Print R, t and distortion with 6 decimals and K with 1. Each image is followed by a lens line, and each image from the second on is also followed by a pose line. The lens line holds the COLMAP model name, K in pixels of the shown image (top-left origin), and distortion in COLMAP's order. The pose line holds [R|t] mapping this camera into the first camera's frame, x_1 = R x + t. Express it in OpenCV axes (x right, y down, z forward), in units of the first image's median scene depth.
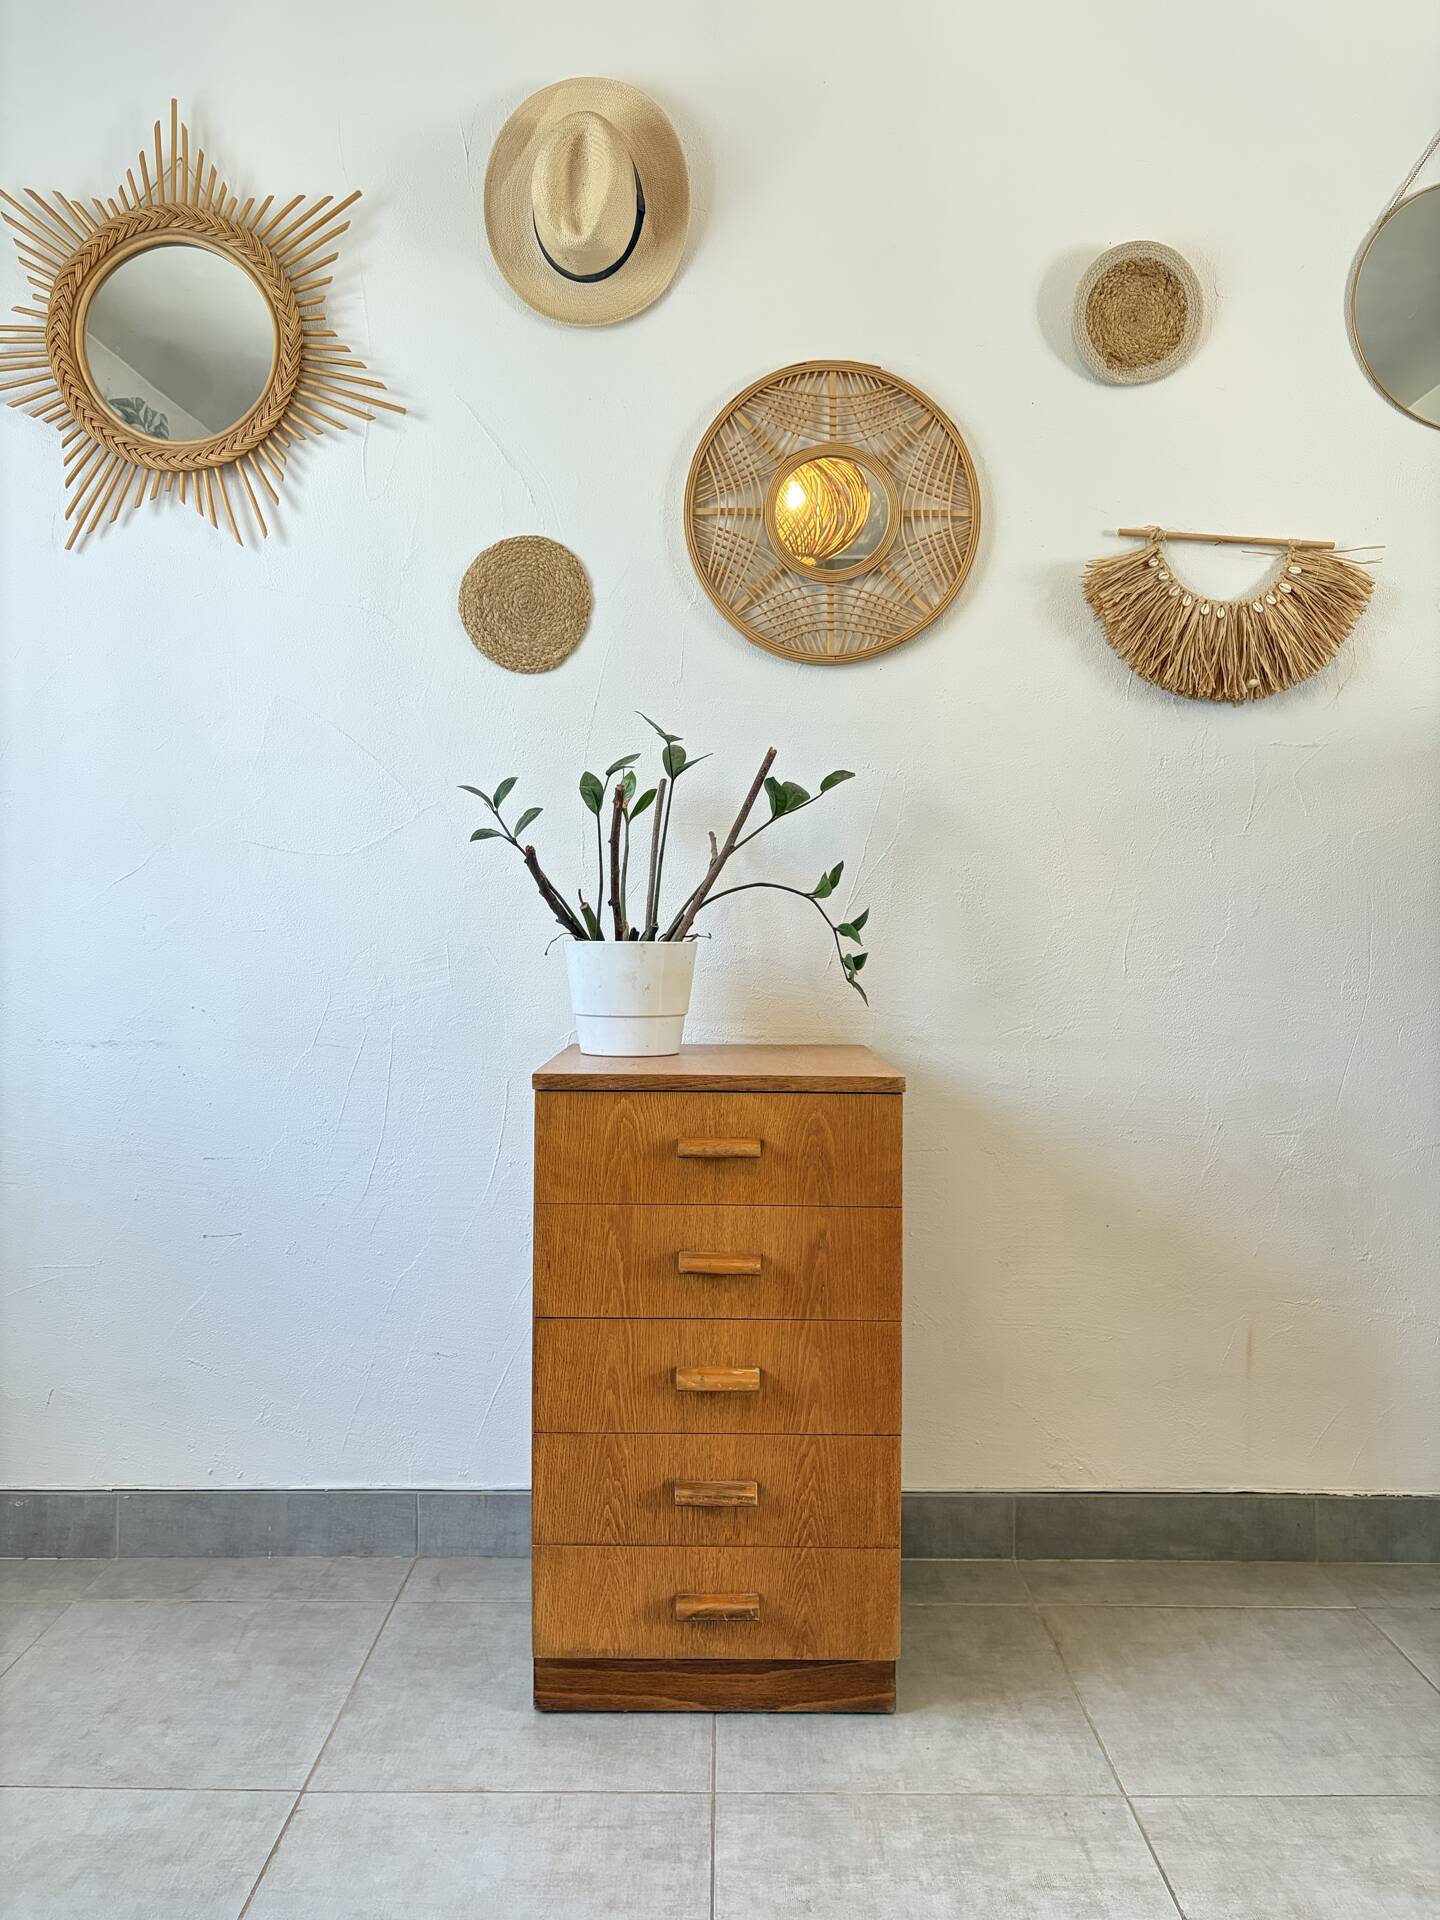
lens RADIAL K [[1456.5, 0, 720.1], [0, 1456.5, 969.2], [0, 0, 1]] dist [0.058310, -0.066903]
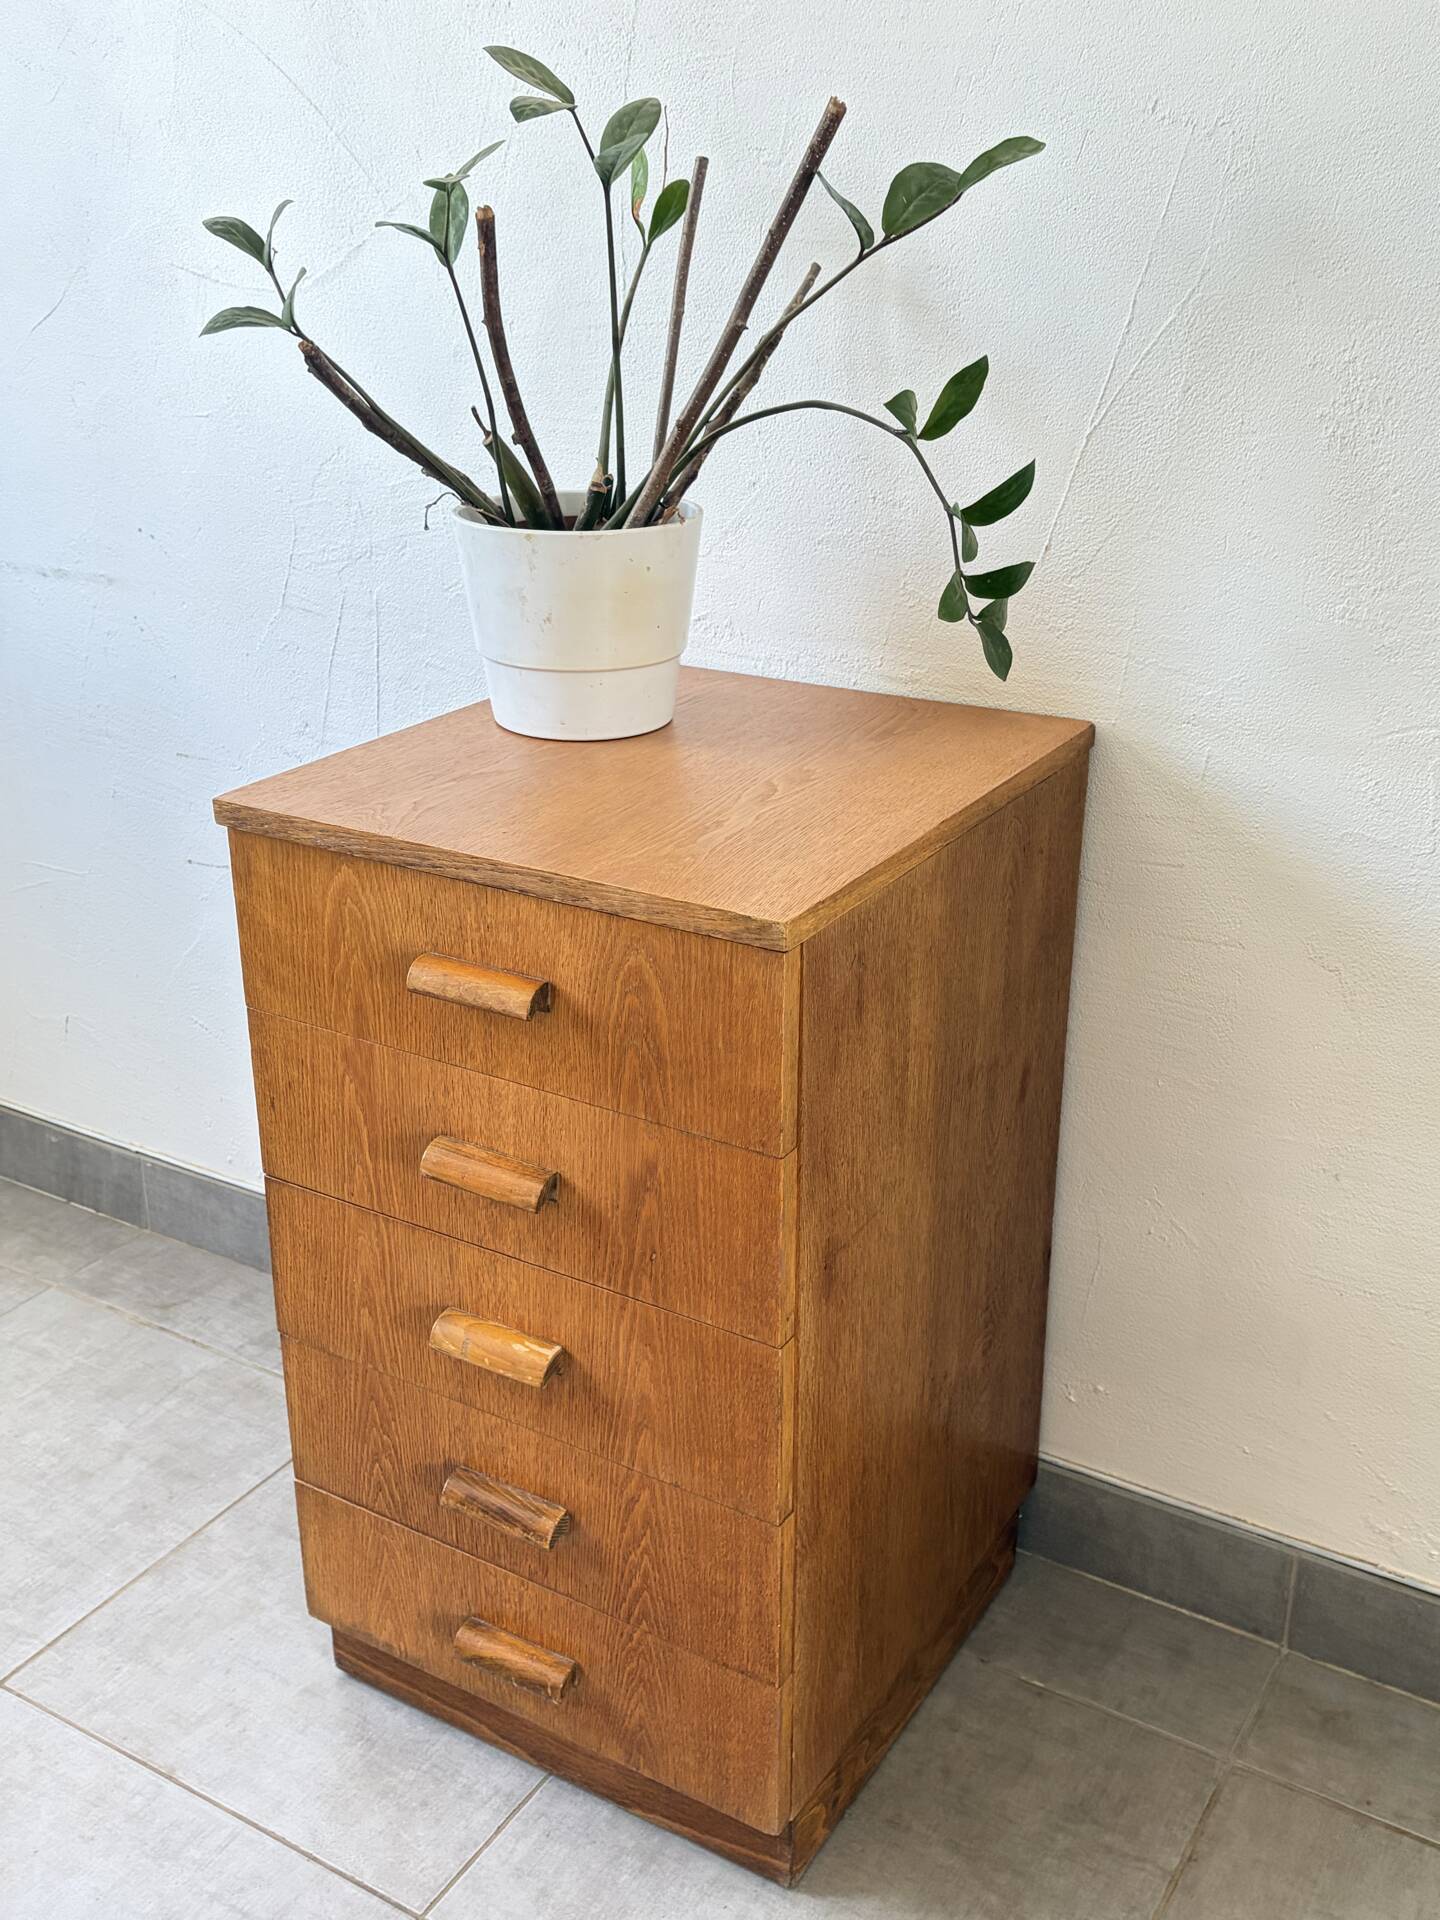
lens RADIAL K [[1959.1, 0, 696.3], [0, 1959.1, 991.2], [0, 0, 1]] dist [0.041335, 0.000000]
pose [[0.849452, 0.198637, -0.488850, 0.399497], [-0.001164, 0.927142, 0.374709, -0.138635], [0.527664, -0.317728, 0.787794, 0.444293]]
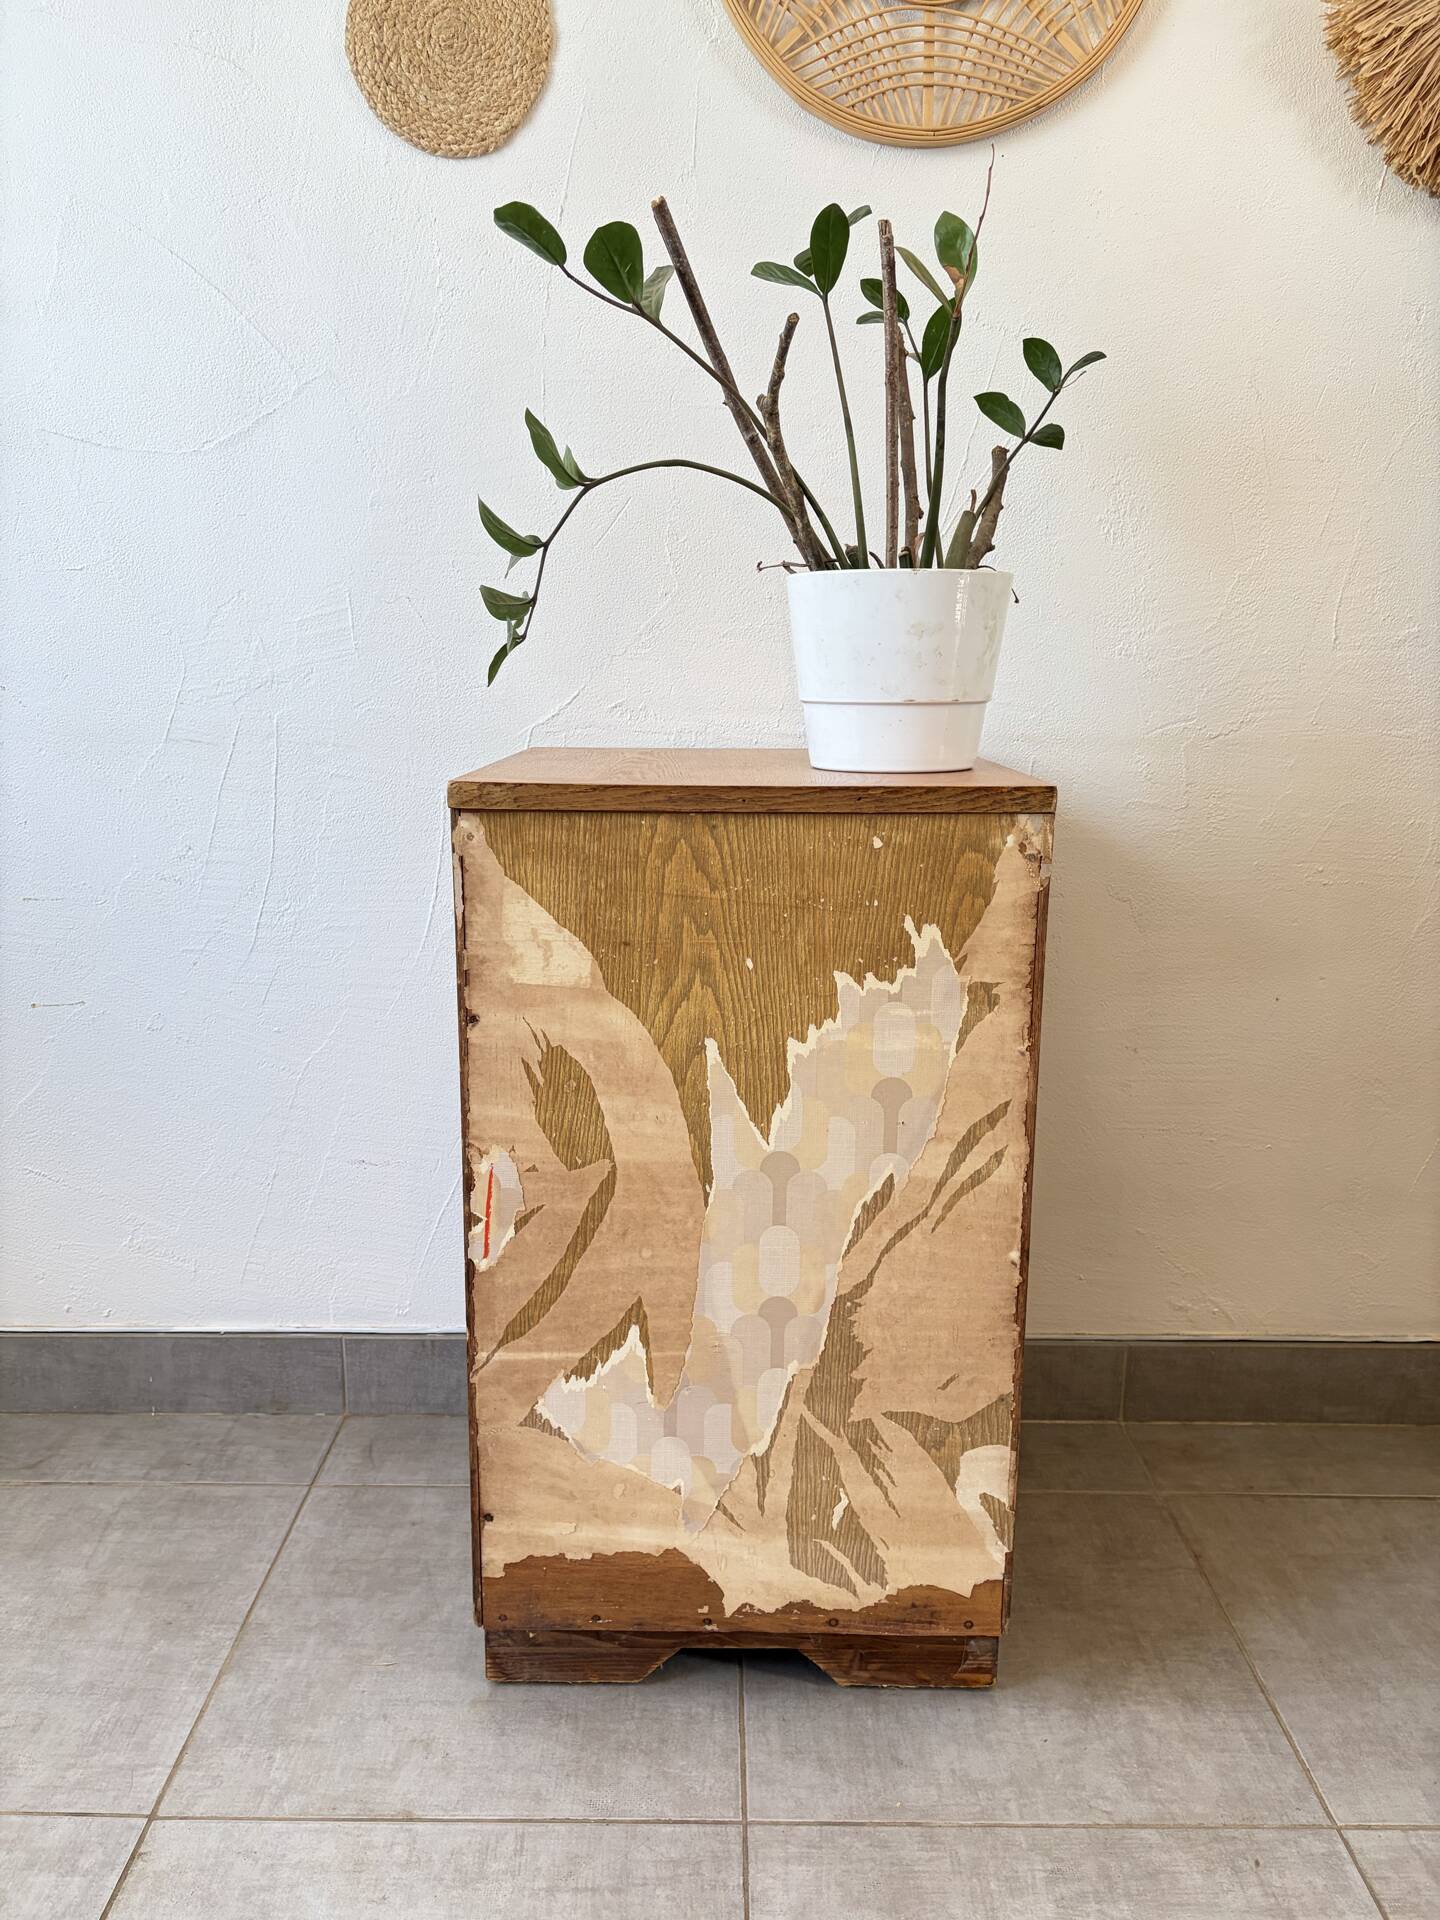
lens RADIAL K [[1456.5, 0, 717.6], [0, 1456.5, 973.5], [0, 0, 1]] dist [0.058310, -0.066903]
pose [[0.999967, 0.006231, 0.005171, -0.020635], [-0.007105, 0.981538, 0.191133, 0.030770], [-0.003884, -0.191163, 0.981551, 0.351628]]
